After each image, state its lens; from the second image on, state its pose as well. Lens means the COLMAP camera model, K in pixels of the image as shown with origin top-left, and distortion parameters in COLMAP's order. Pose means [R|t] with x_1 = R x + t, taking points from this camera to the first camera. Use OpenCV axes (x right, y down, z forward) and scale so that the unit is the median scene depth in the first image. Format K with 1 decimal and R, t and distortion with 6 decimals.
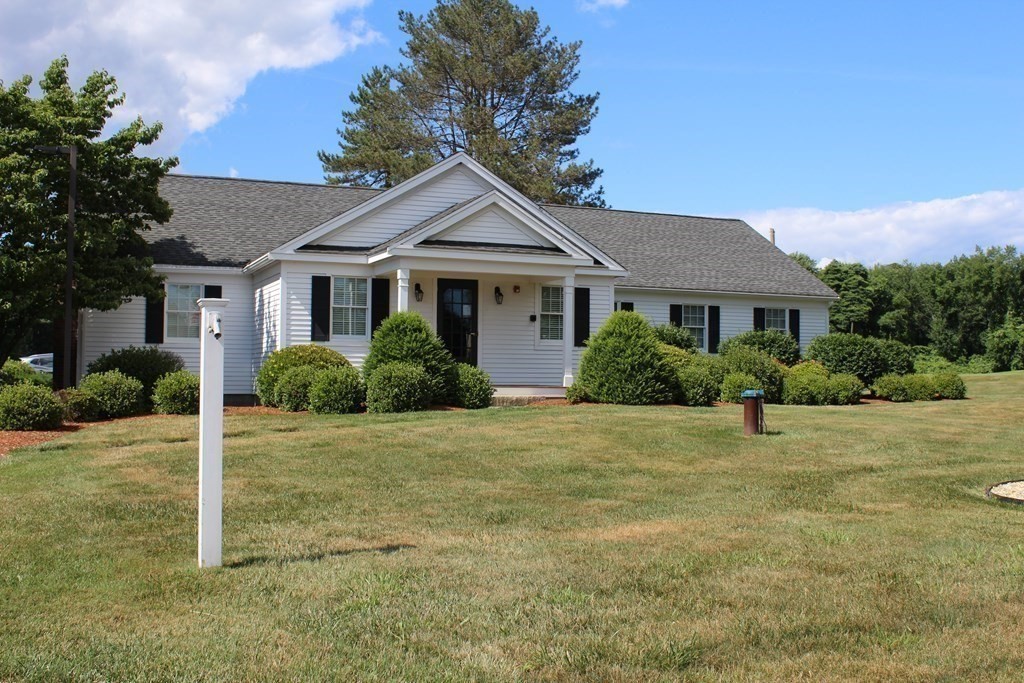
lens RADIAL K [[1059.4, 0, 526.2], [0, 1059.4, 333.2], [0, 0, 1]] dist [-0.132188, 0.164427]
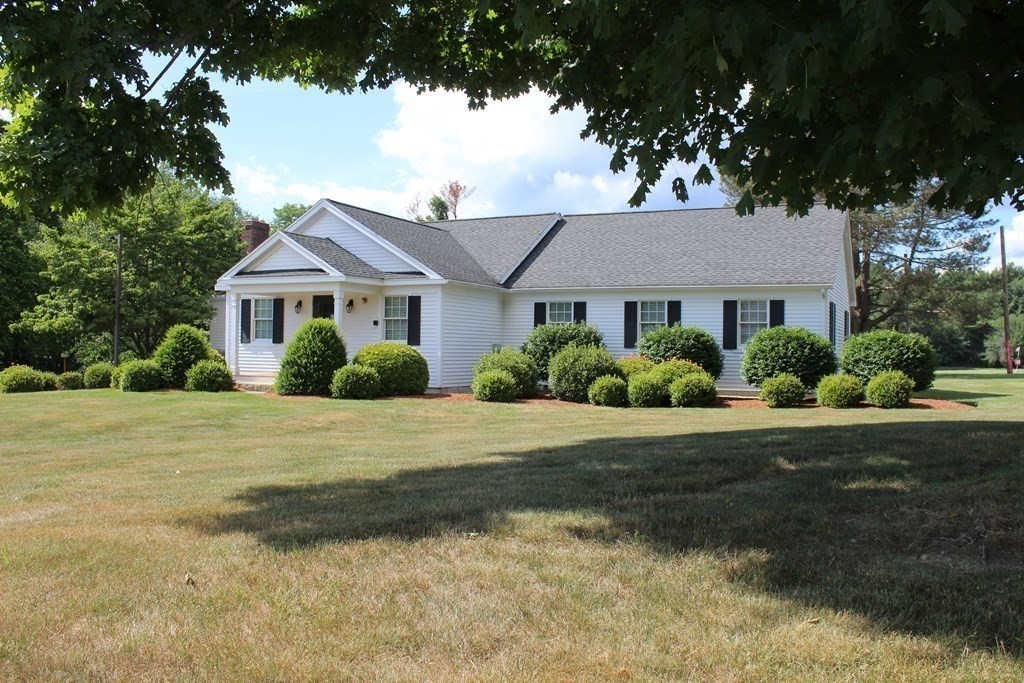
lens RADIAL K [[850.4, 0, 520.6], [0, 850.4, 339.4], [0, 0, 1]] dist [-0.179518, 0.176931]
pose [[0.663023, -0.023743, -0.748223, 0.747233], [0.020817, 0.999695, -0.013276, 0.018892], [0.748310, -0.006773, 0.663315, 0.427947]]
